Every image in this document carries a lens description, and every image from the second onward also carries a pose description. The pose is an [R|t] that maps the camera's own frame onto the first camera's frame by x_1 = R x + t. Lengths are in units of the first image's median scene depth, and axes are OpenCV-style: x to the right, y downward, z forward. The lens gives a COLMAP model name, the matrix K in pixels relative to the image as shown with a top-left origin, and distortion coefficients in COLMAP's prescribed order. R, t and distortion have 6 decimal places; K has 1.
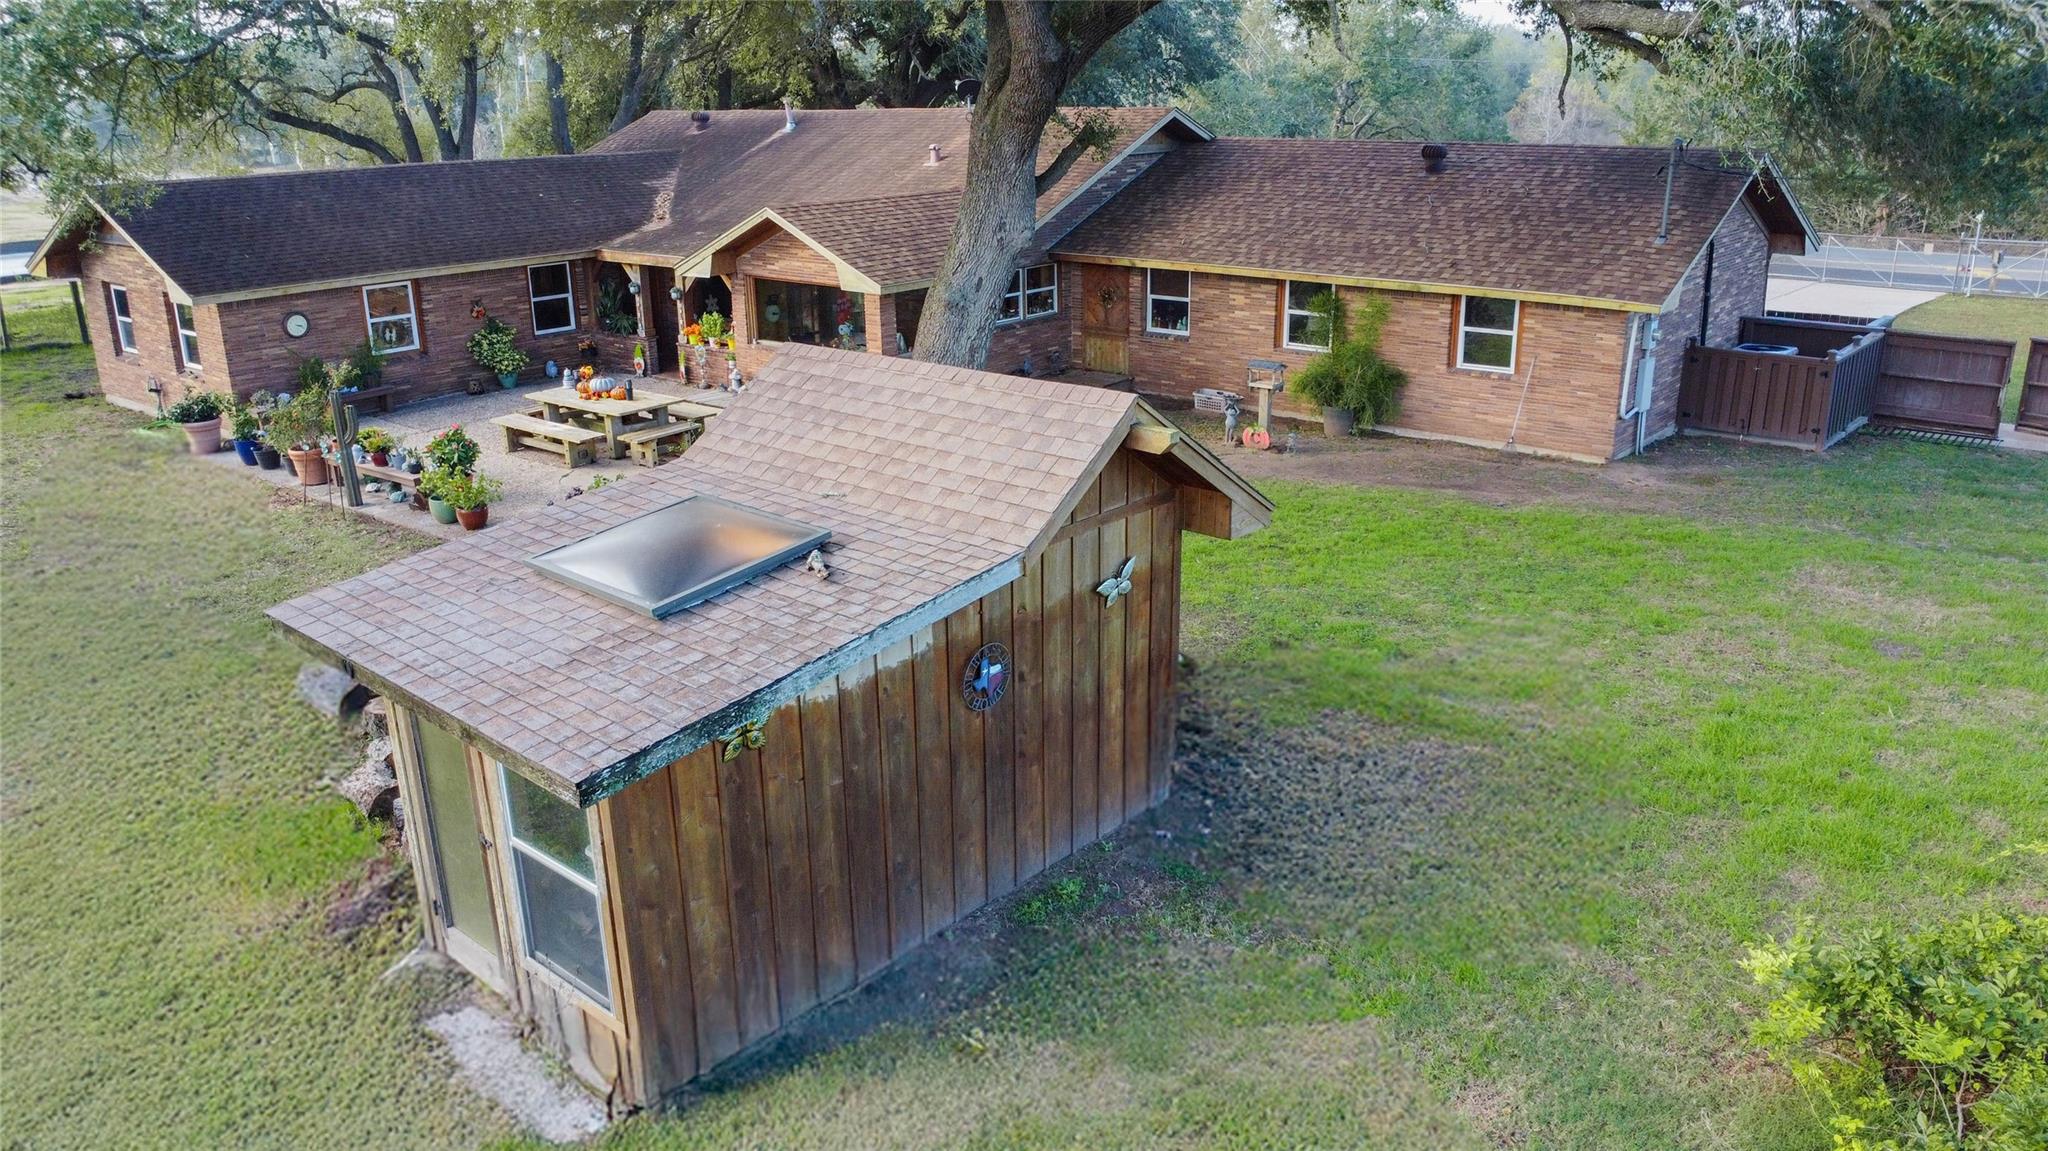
lens RADIAL K [[1489.2, 0, 1021.2], [0, 1489.2, 579.2], [0, 0, 1]] dist [-0.022489, -0.020524]
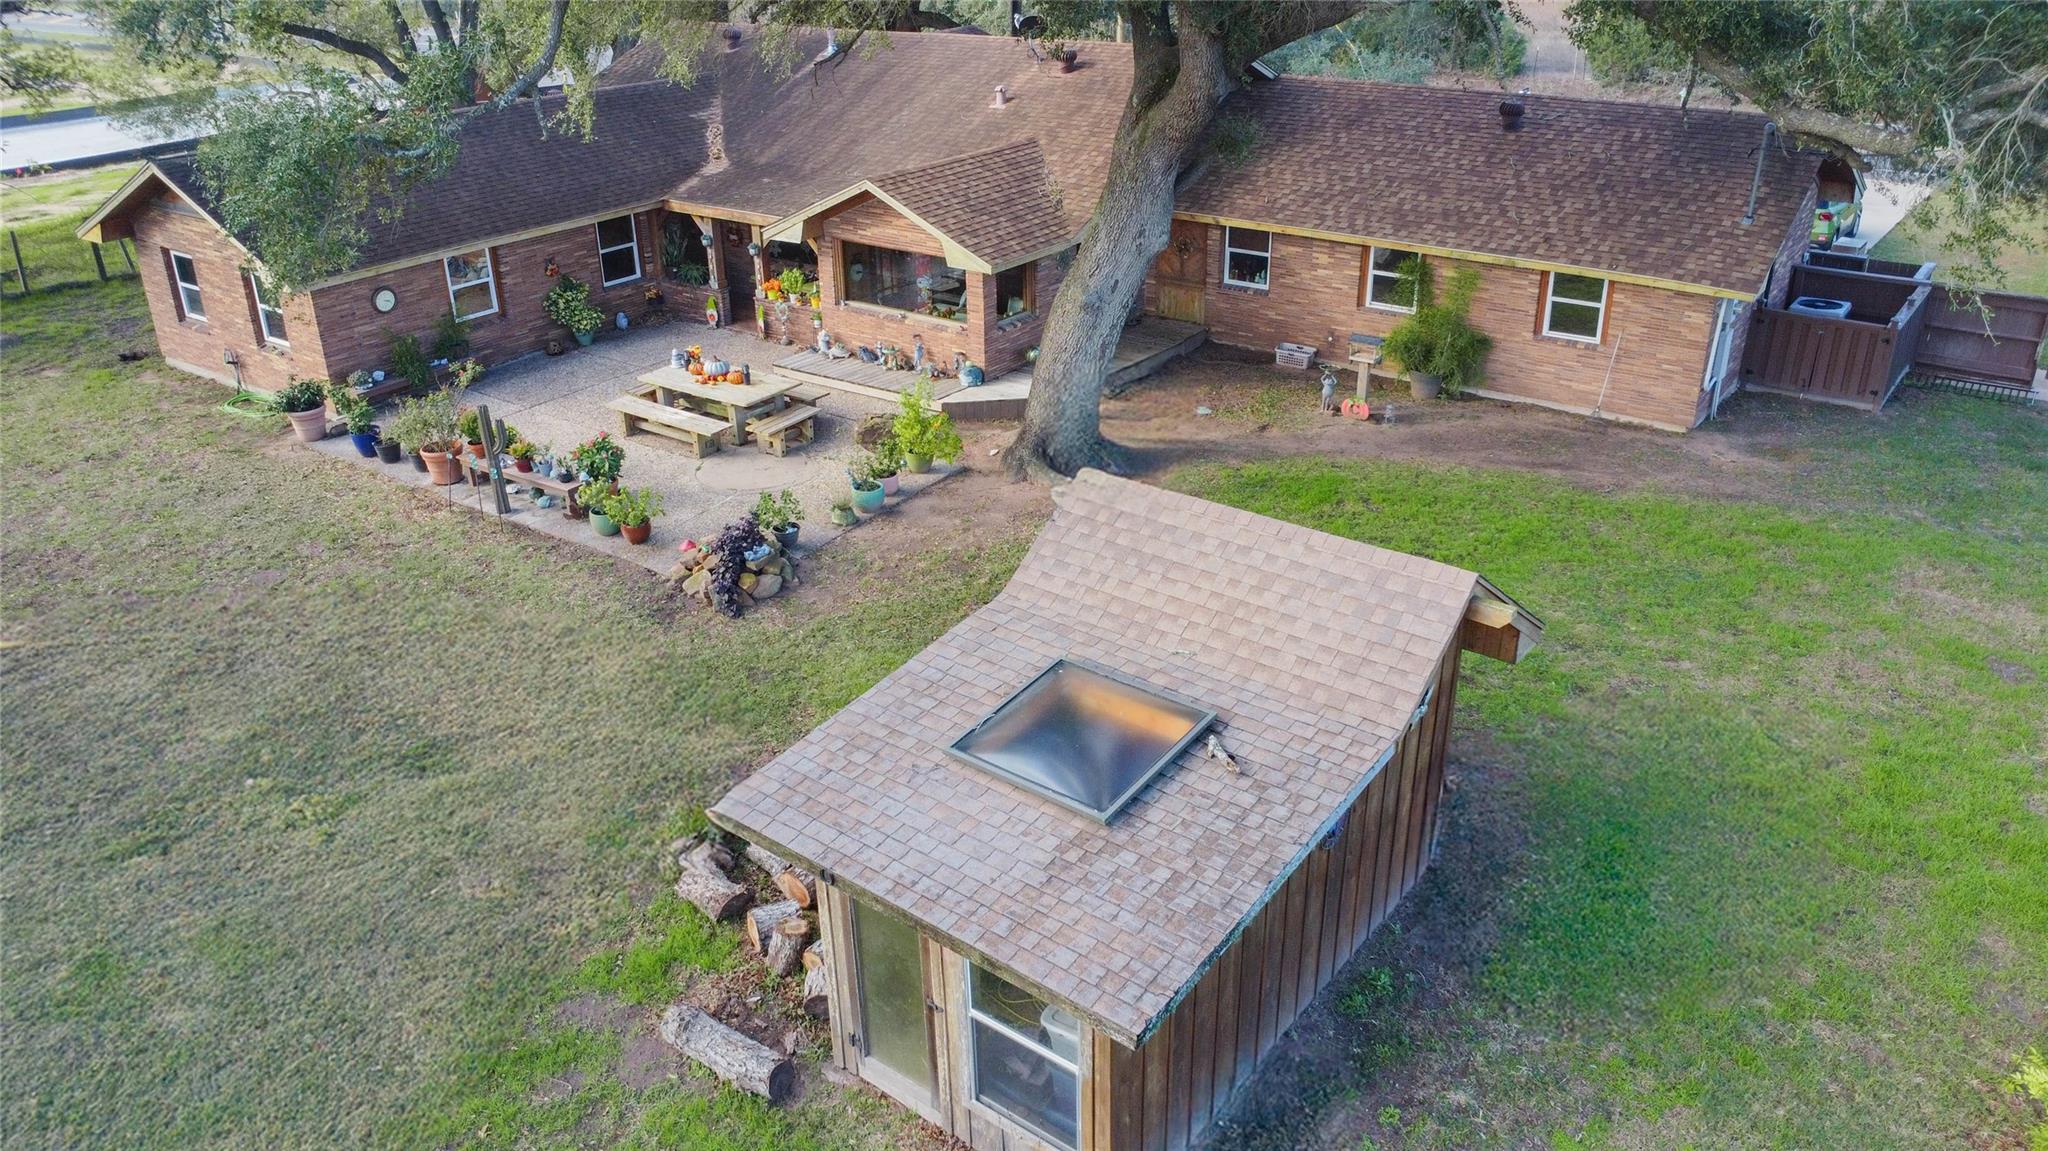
lens RADIAL K [[1489.2, 0, 1019.7], [0, 1489.2, 575.9], [0, 0, 1]] dist [-0.022489, -0.020524]
pose [[0.998213, -0.028114, 0.052723, -0.138299], [0.021467, 0.992217, 0.122653, -0.114304], [-0.055761, -0.121303, 0.991048, -0.034999]]
